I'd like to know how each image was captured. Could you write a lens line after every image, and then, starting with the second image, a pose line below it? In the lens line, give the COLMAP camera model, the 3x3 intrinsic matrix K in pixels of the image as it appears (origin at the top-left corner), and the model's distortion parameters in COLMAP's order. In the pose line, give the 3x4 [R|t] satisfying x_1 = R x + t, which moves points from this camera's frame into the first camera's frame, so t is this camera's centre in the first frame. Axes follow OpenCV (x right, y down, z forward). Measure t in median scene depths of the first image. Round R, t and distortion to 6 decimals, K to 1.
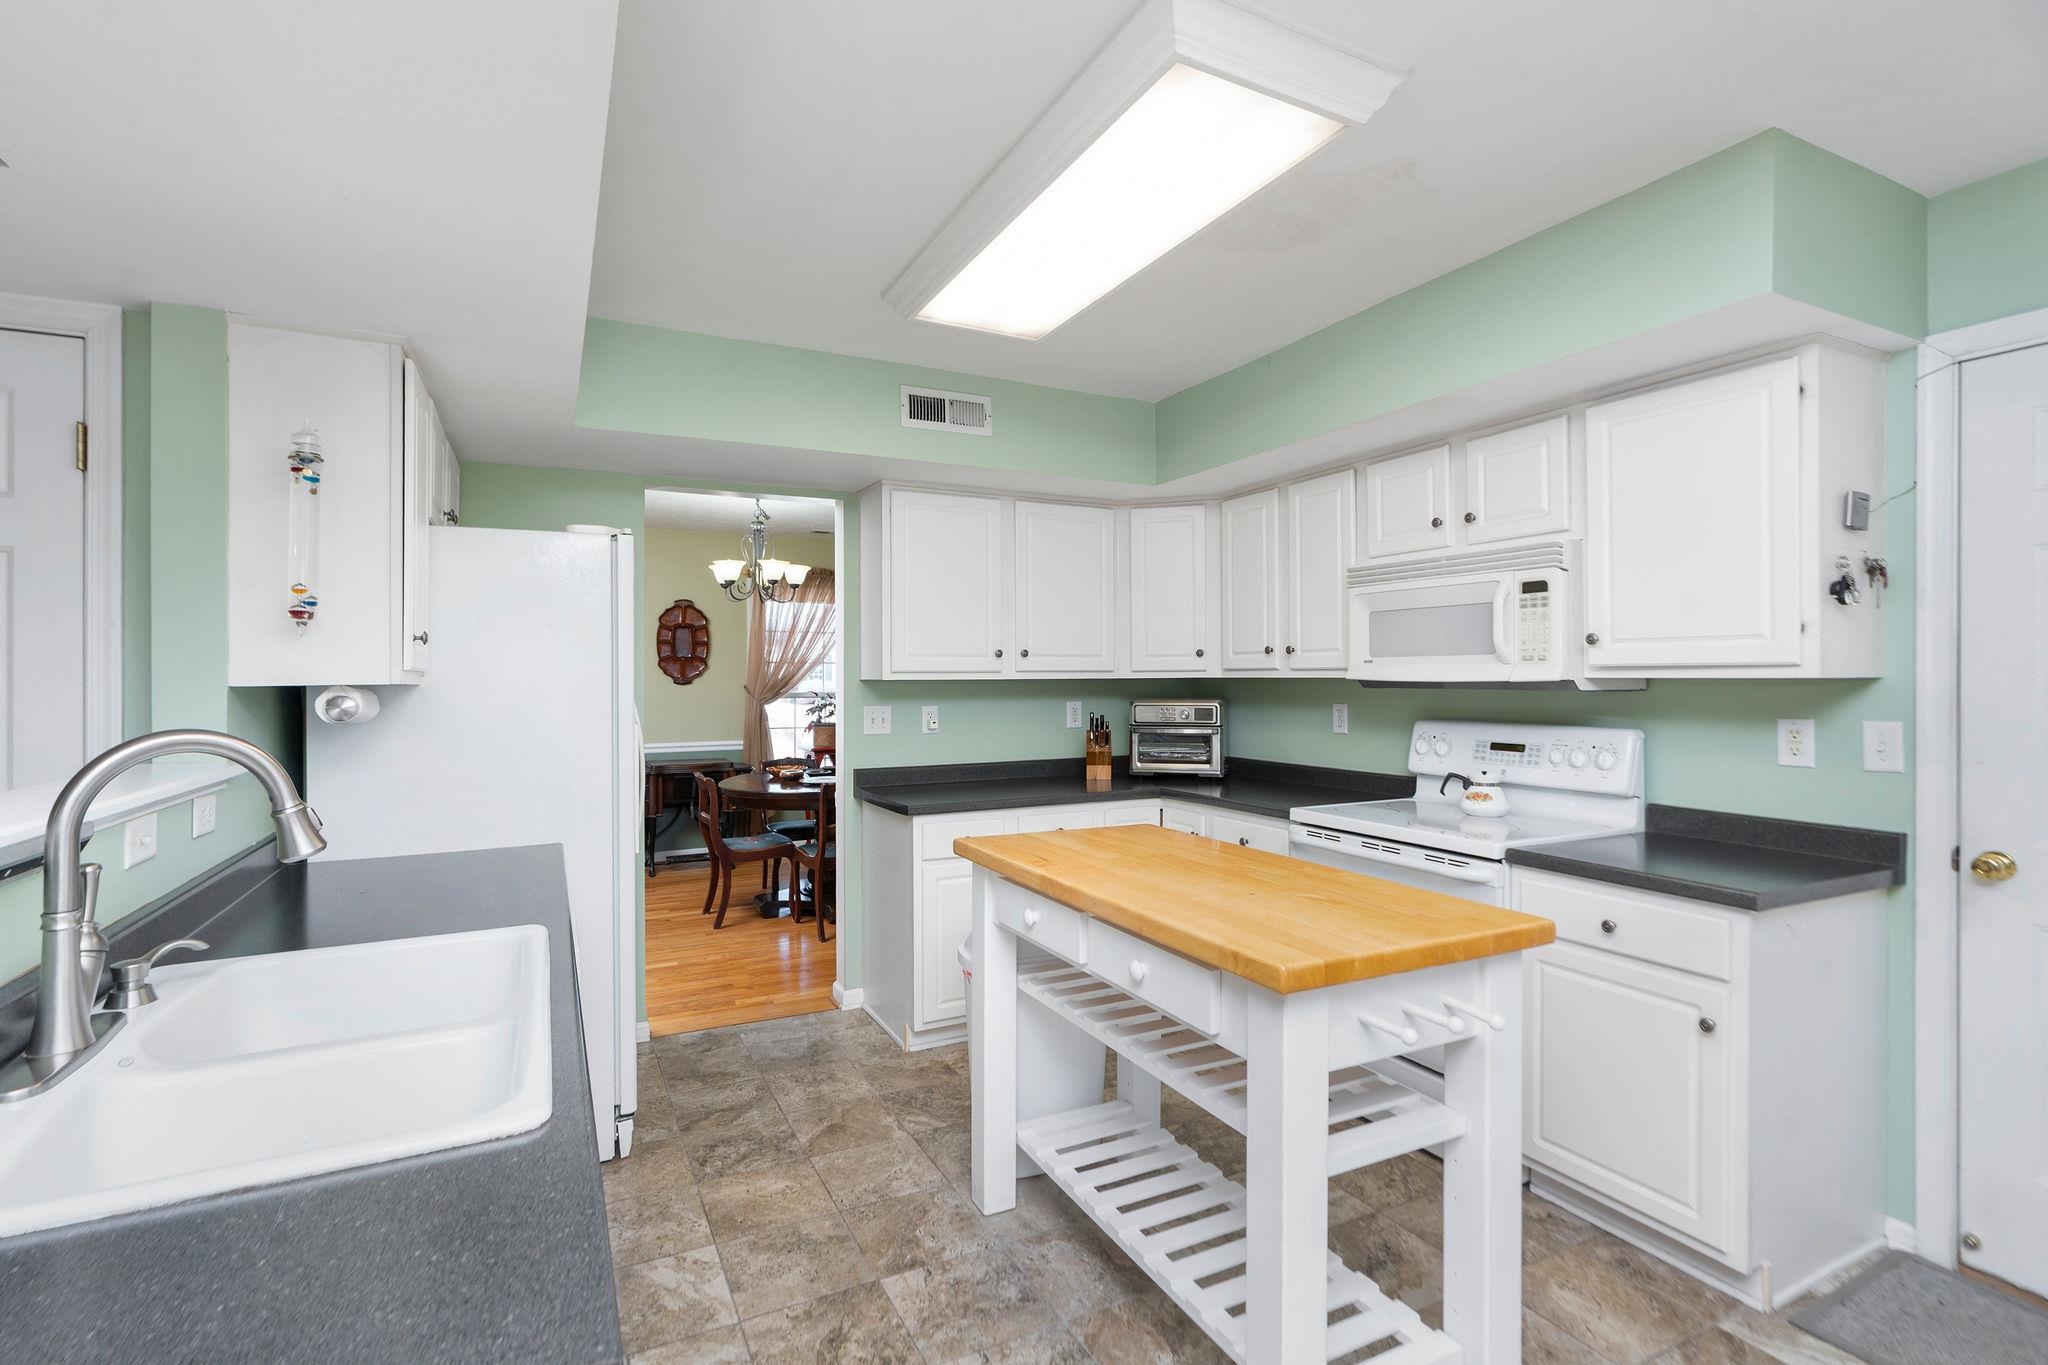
lens RADIAL K [[952.1, 0, 1014.2], [0, 952.1, 670.2], [0, 0, 1]] dist [0.002538, 0.001913]
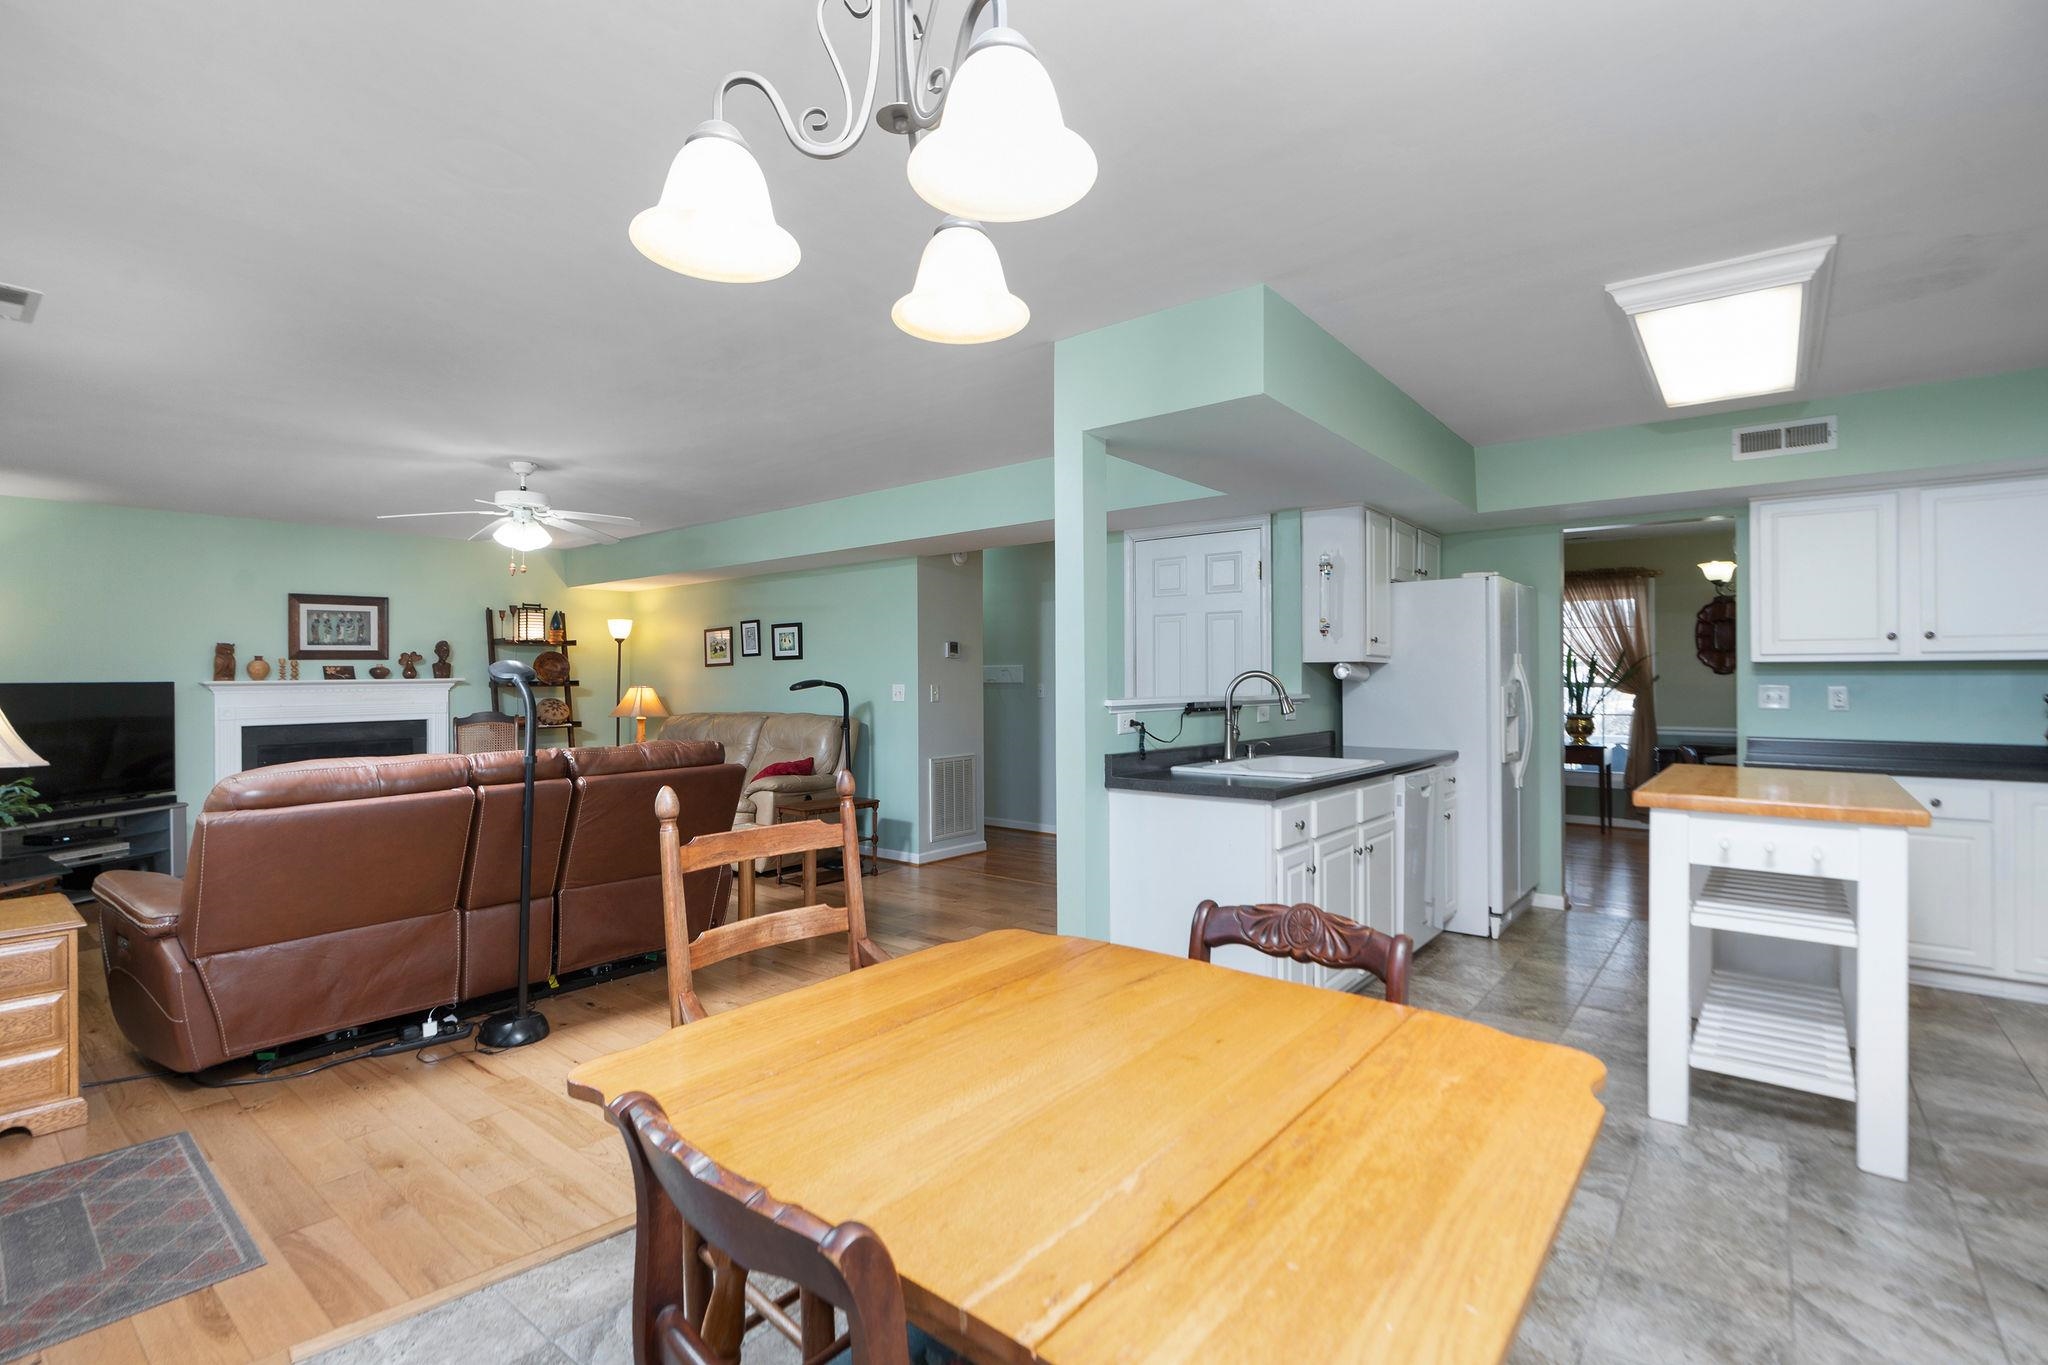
lens RADIAL K [[952.1, 0, 986.6], [0, 952.1, 672.2], [0, 0, 1]] dist [0.002538, 0.001913]
pose [[0.399032, -0.000141, -0.916937, 0.320034], [-0.002203, 0.999997, -0.001113, 0.015163], [0.916934, 0.002464, 0.399031, -0.208408]]
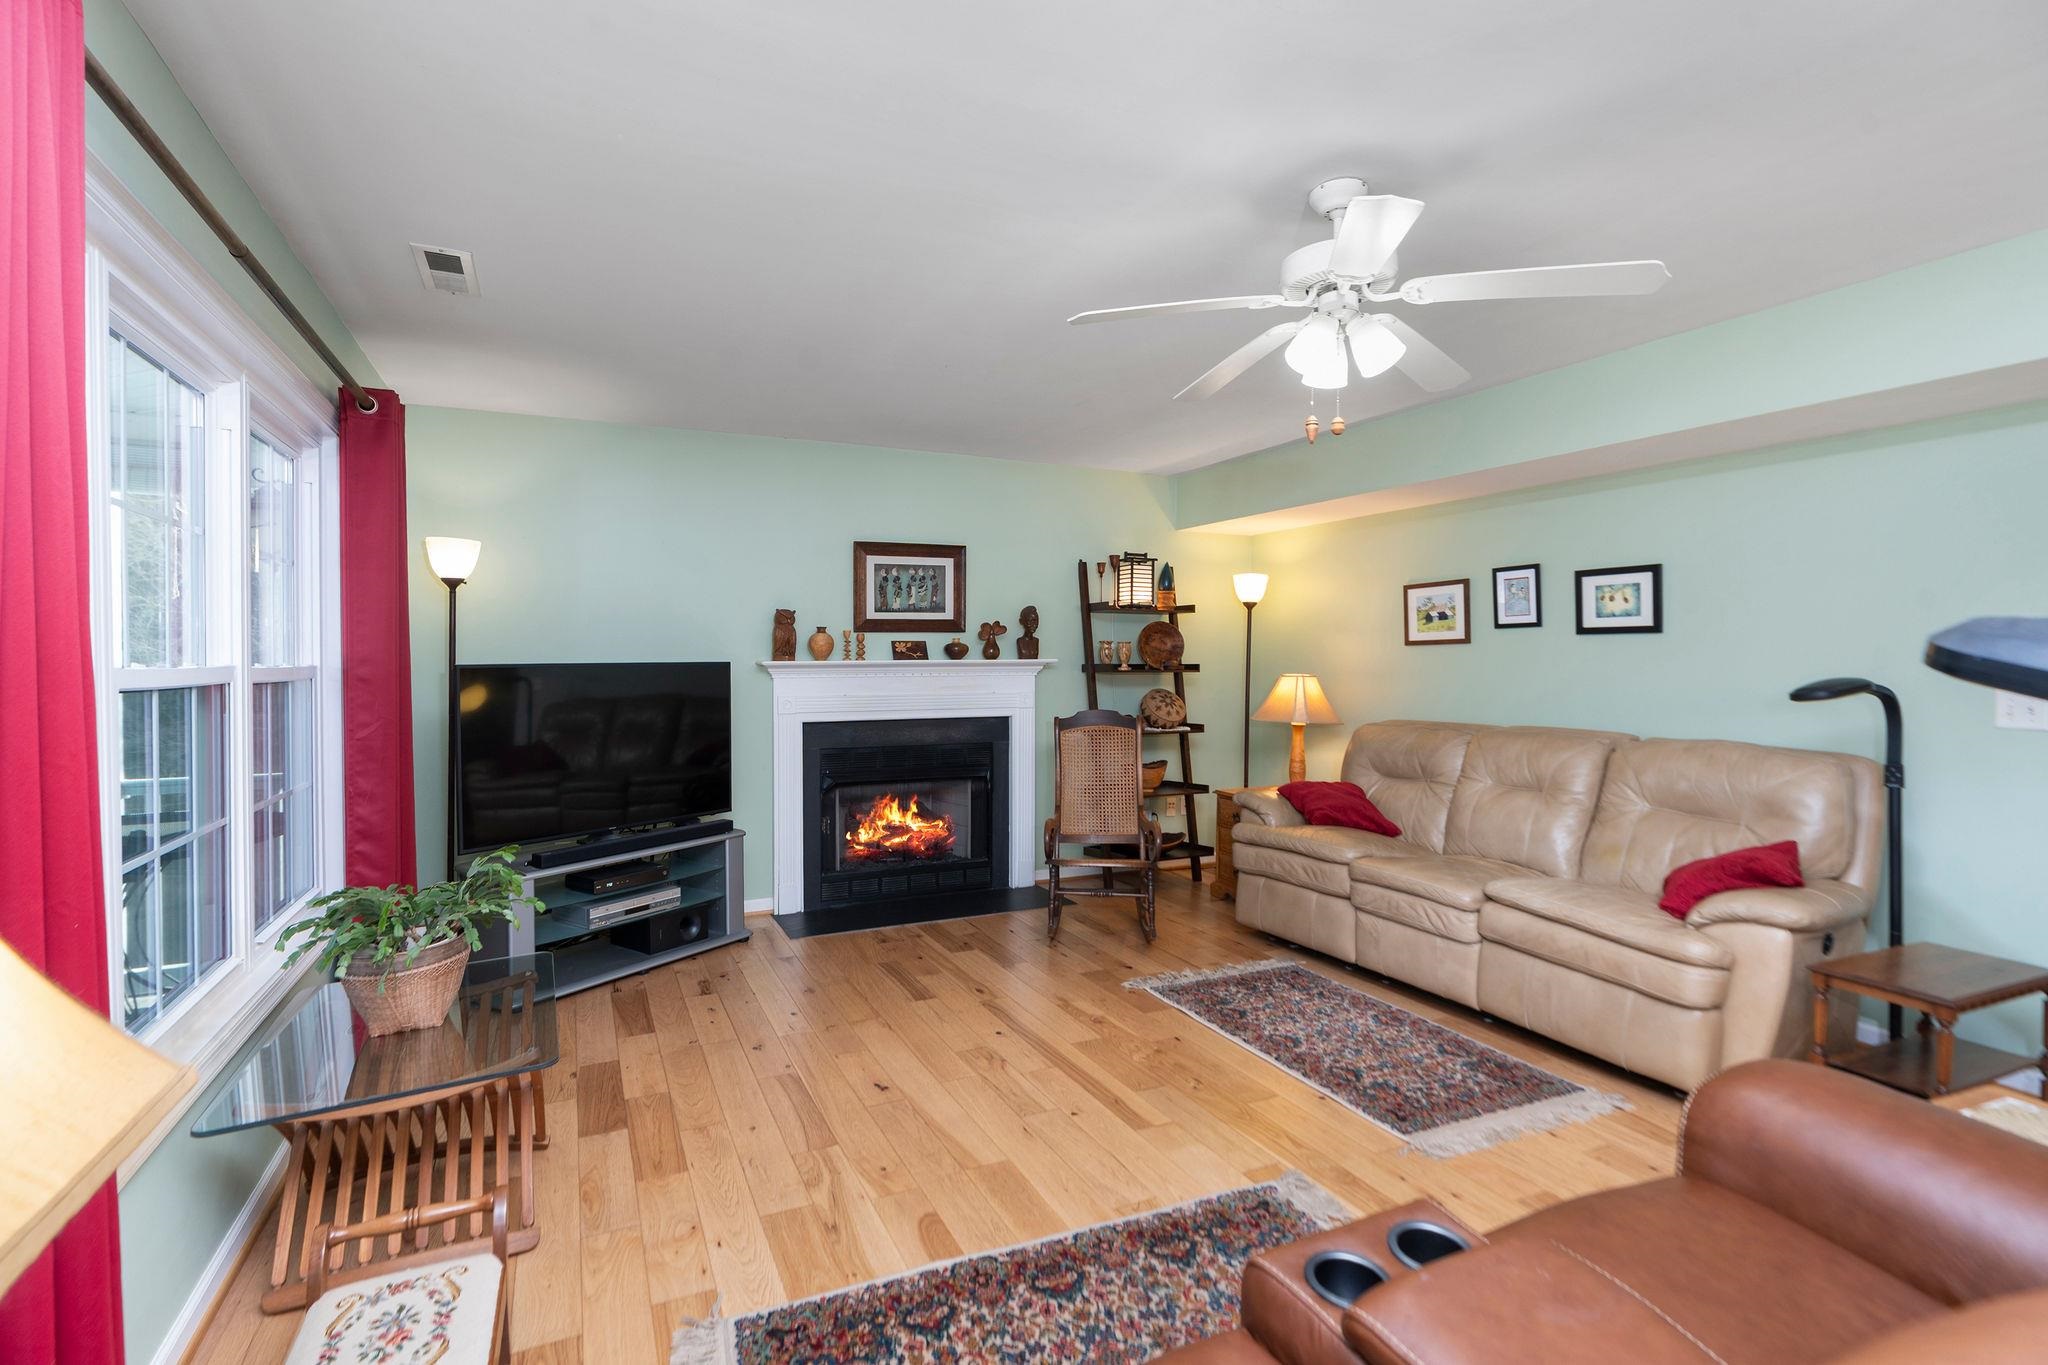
lens RADIAL K [[952.1, 0, 1005.1], [0, 952.1, 672.2], [0, 0, 1]] dist [0.002538, 0.001913]
pose [[-0.016119, 0.025553, -0.999543, -0.177288], [-0.010876, 0.999610, 0.025730, 0.013090], [0.999811, 0.011285, -0.015835, -0.357336]]
